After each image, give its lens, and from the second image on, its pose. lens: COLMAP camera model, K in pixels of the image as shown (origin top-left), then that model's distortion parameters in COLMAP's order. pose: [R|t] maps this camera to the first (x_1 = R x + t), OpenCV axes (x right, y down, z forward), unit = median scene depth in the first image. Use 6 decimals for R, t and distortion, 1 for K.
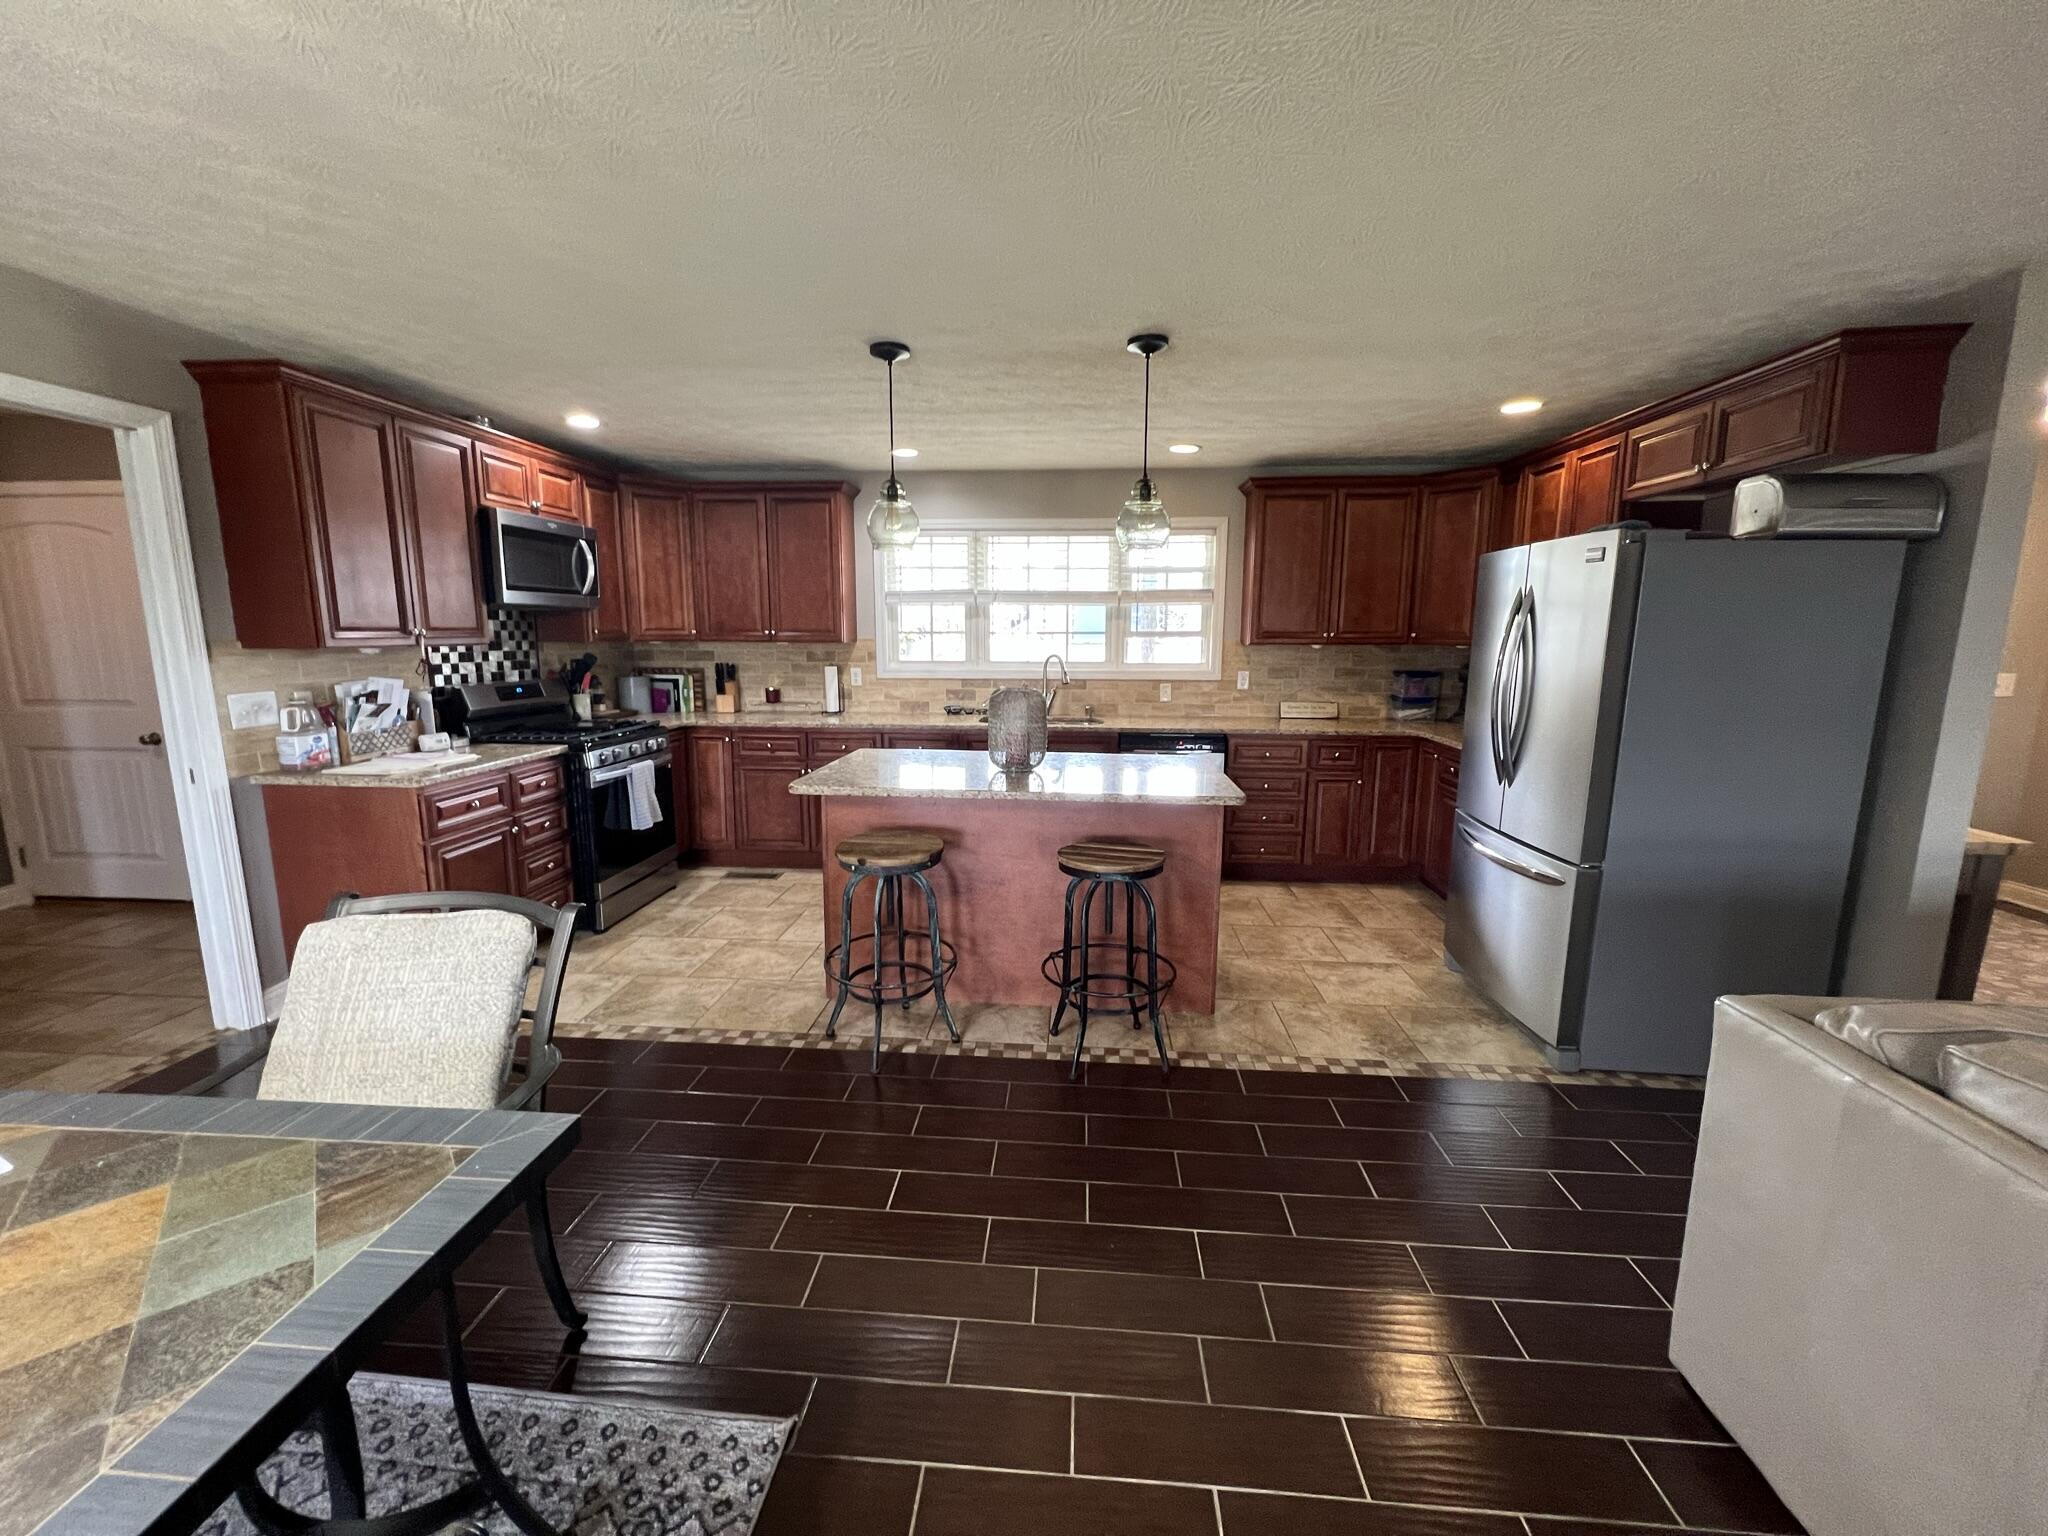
lens RADIAL K [[815.6, 0, 1016.6], [0, 815.6, 760.2], [0, 0, 1]] dist [-0.000300, -0.000012]
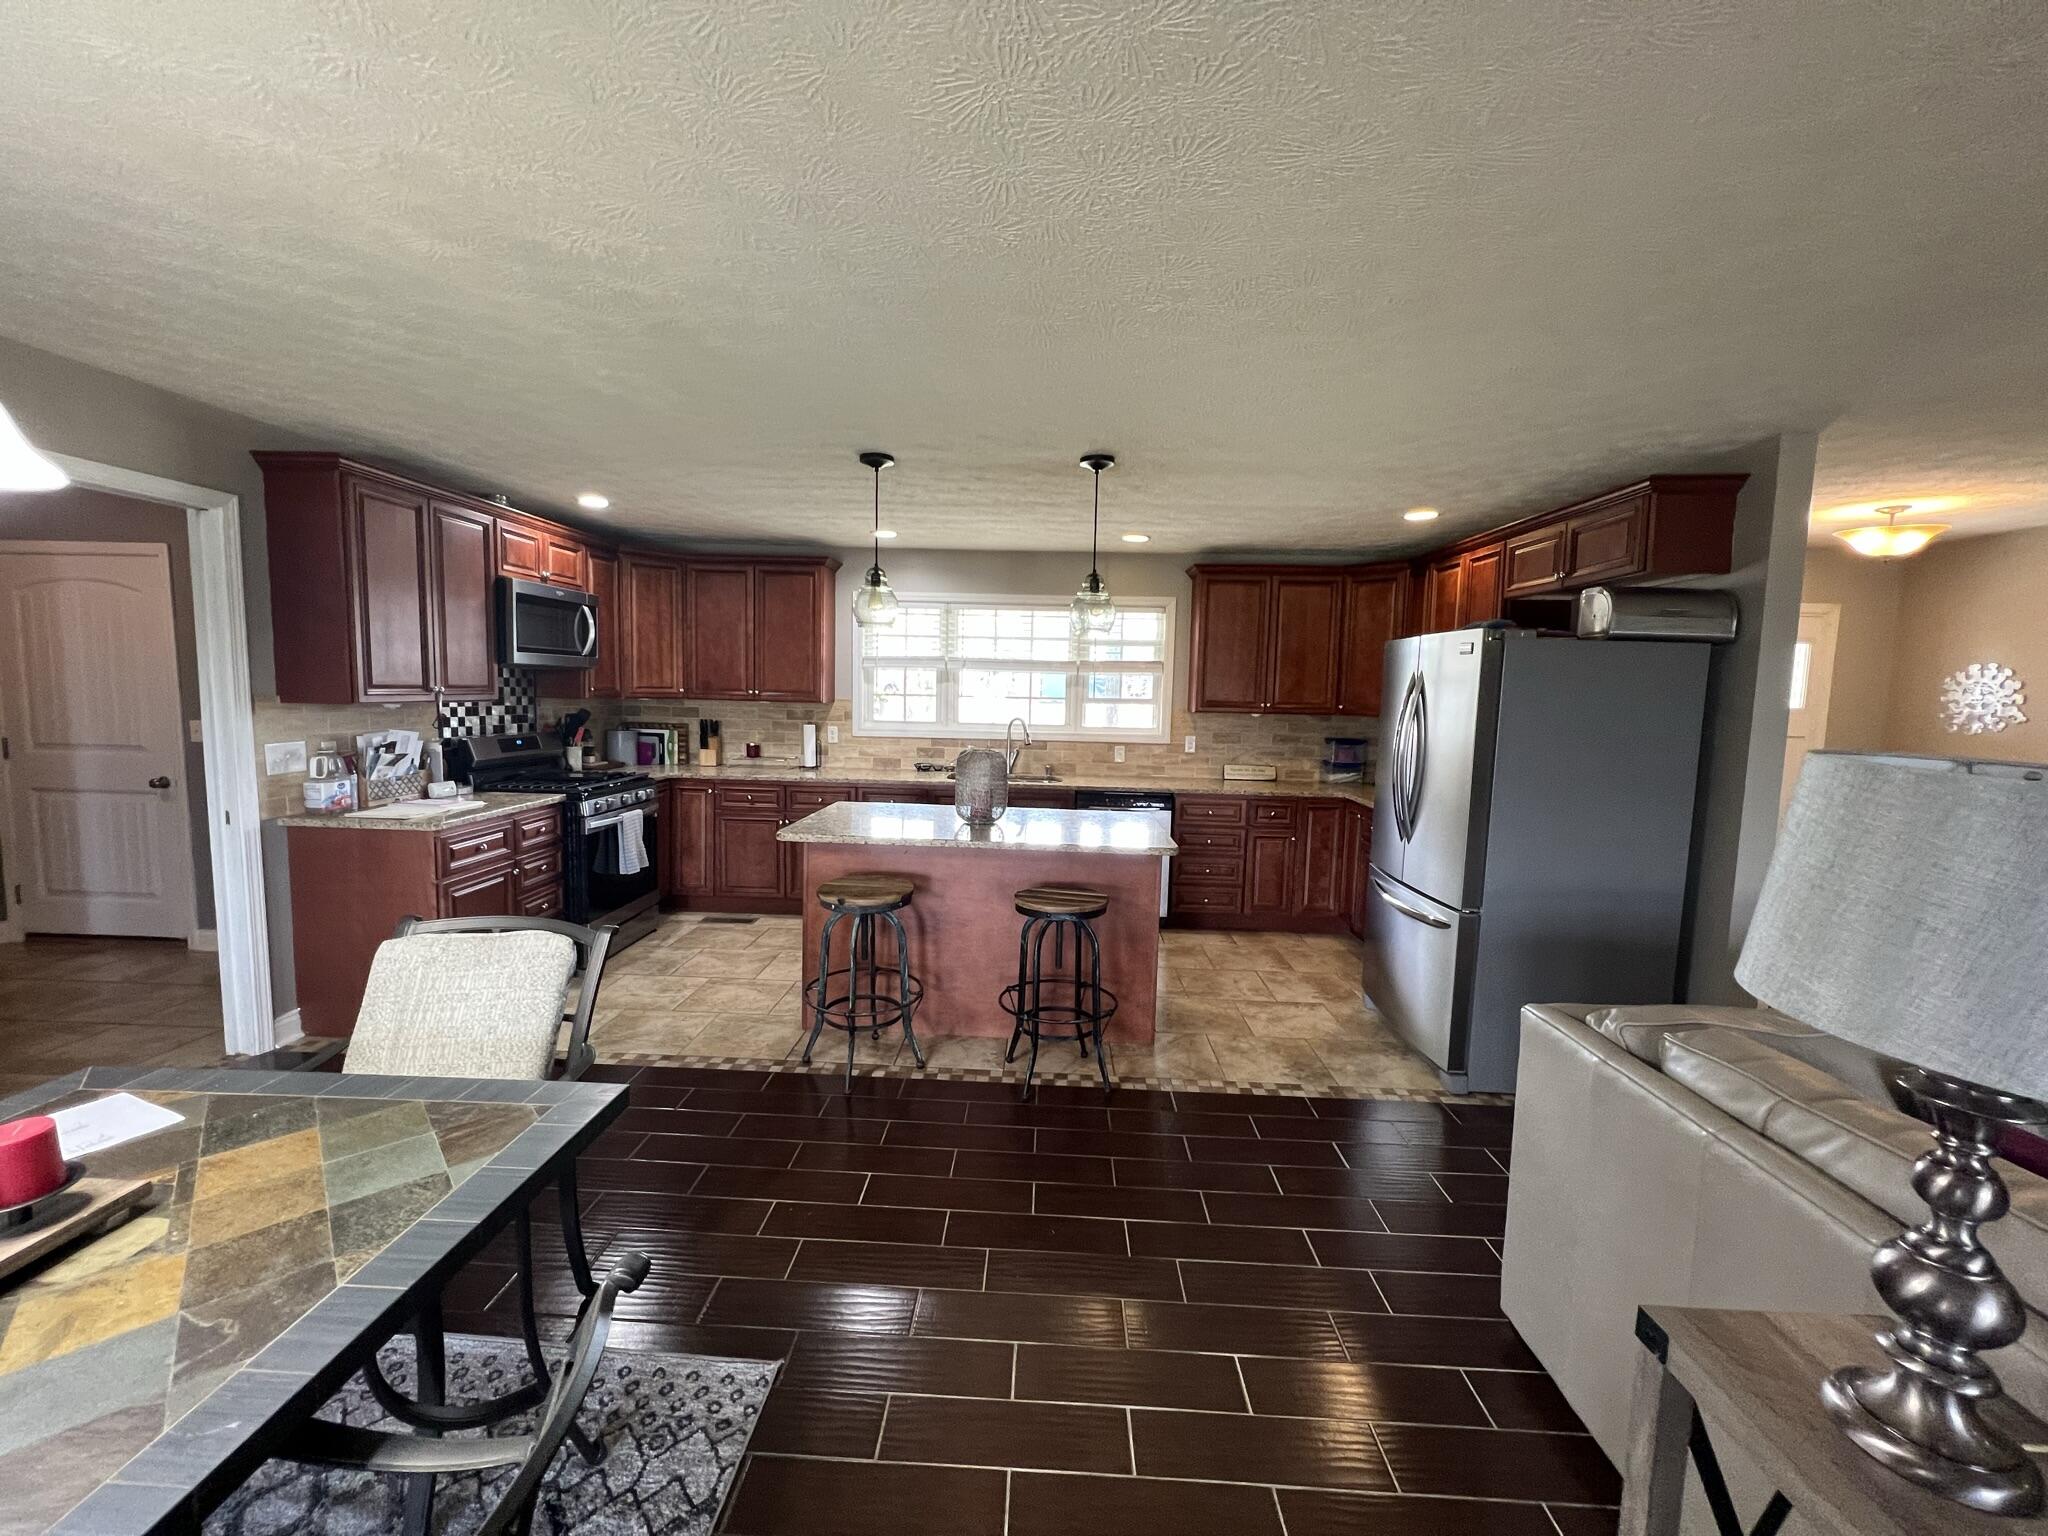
lens RADIAL K [[815.6, 0, 1016.6], [0, 815.6, 760.2], [0, 0, 1]] dist [-0.000300, -0.000012]
pose [[0.999070, 0.017022, 0.039603, 0.004539], [-0.014260, 0.997515, -0.068993, 0.003096], [-0.040679, 0.068364, 0.996831, -0.129372]]
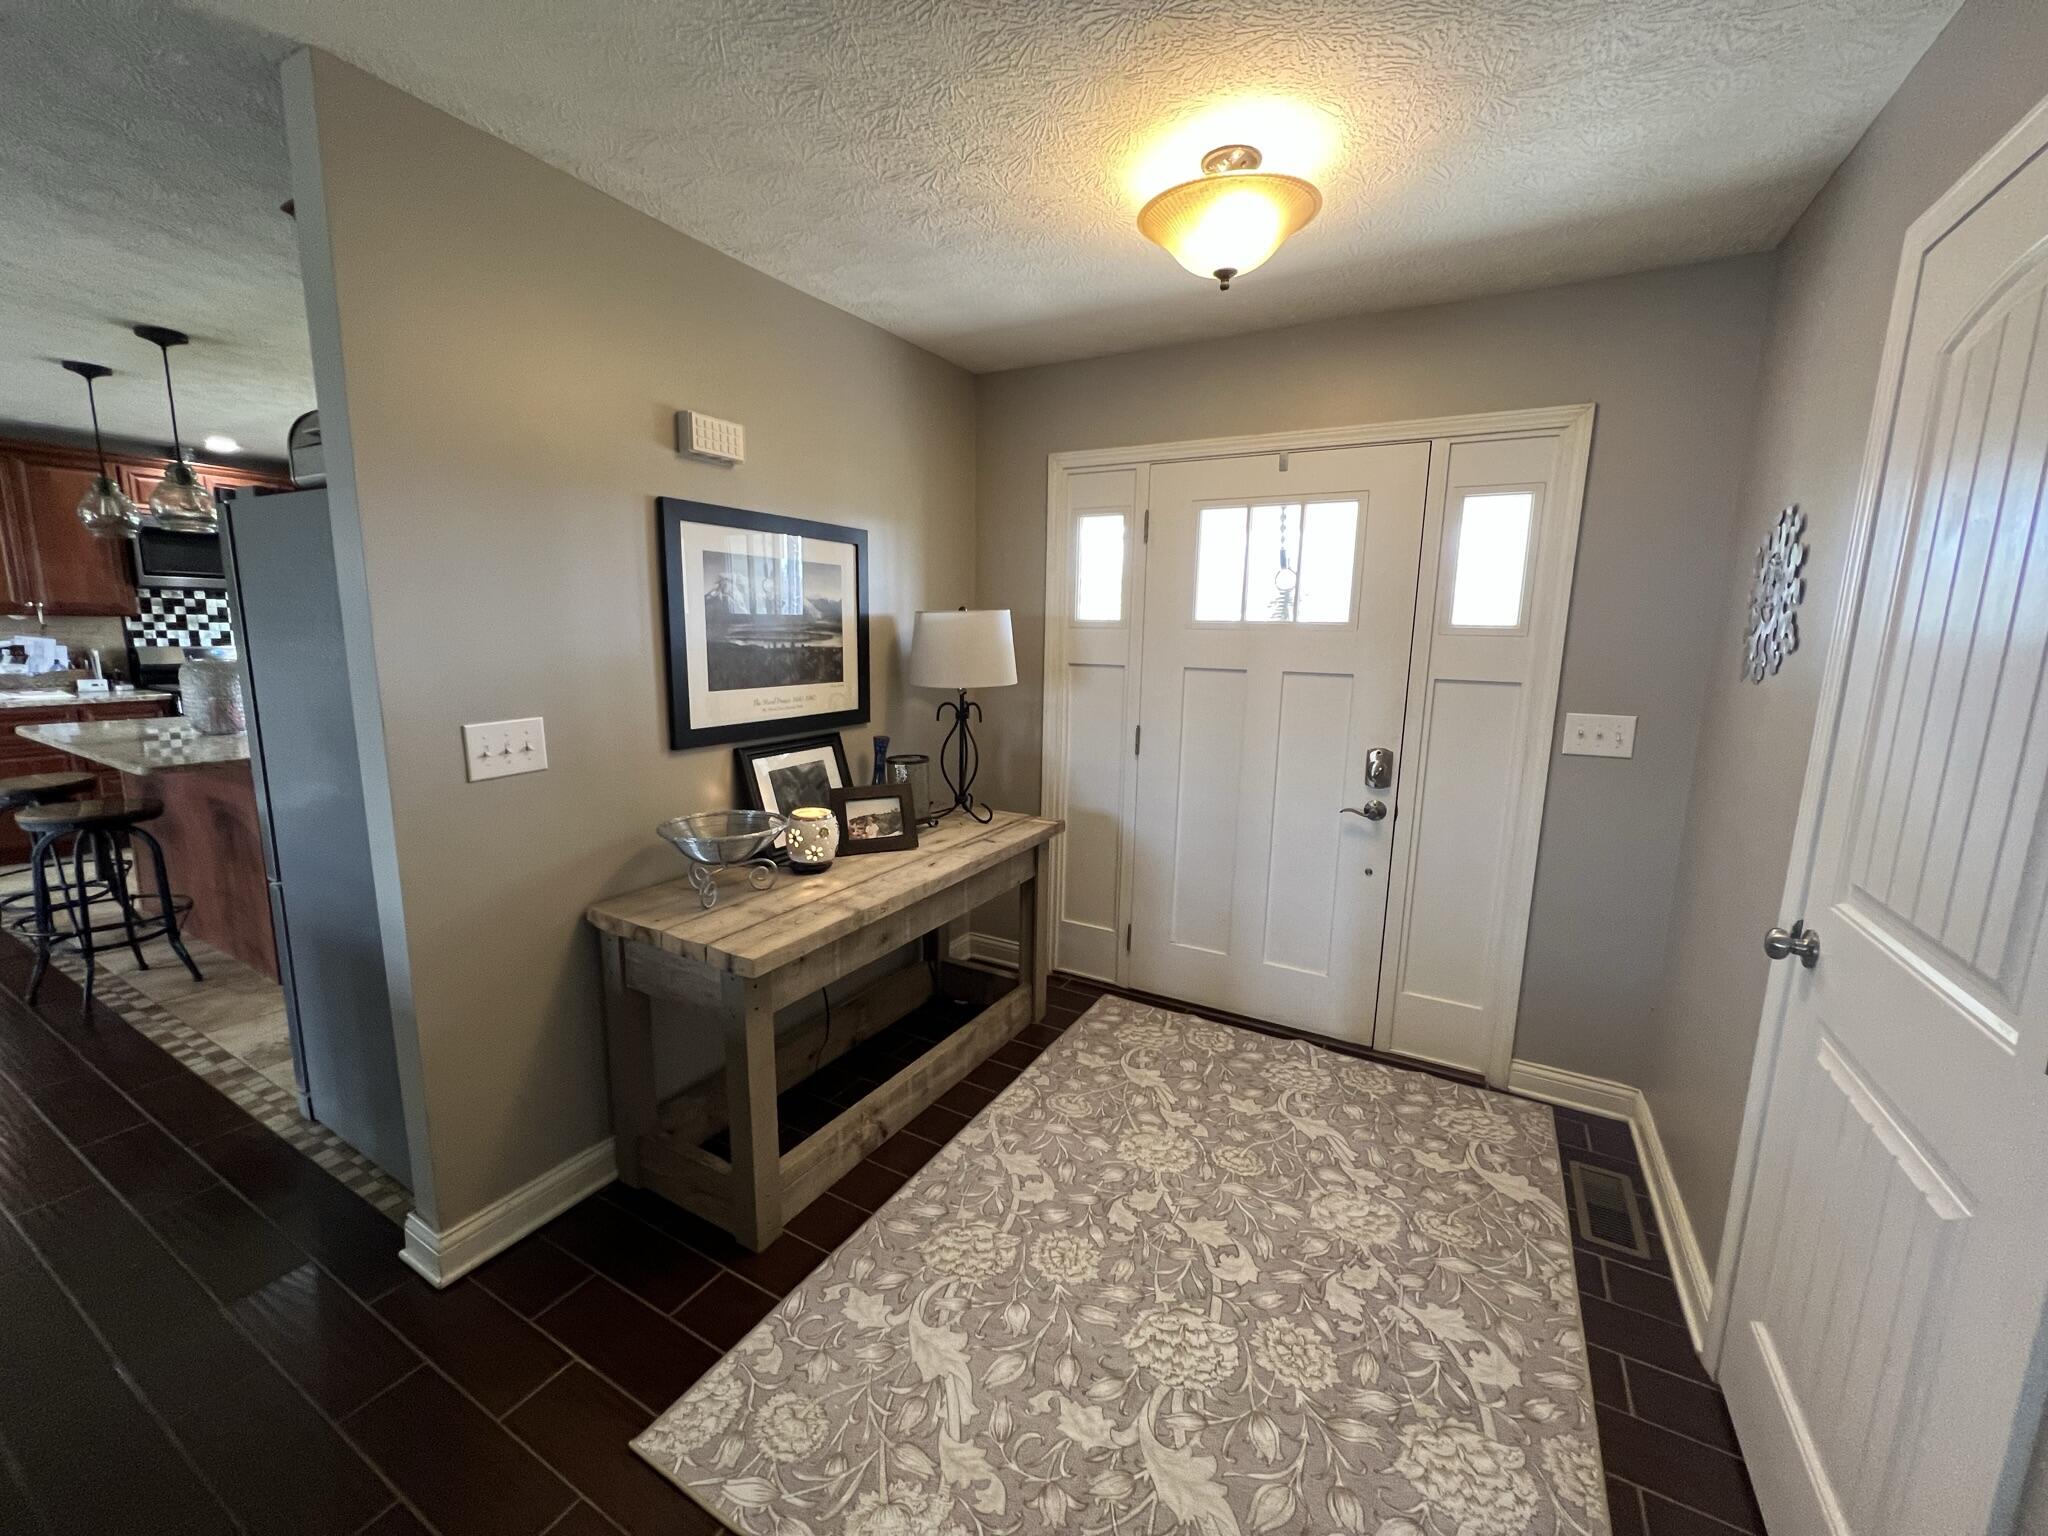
lens RADIAL K [[815.6, 0, 1016.6], [0, 815.6, 760.2], [0, 0, 1]] dist [-0.000300, -0.000012]
pose [[0.904974, 0.084571, -0.416977, 1.481944], [-0.083568, 0.996287, 0.020697, -0.064293], [0.417179, 0.016116, 0.908681, 0.463815]]
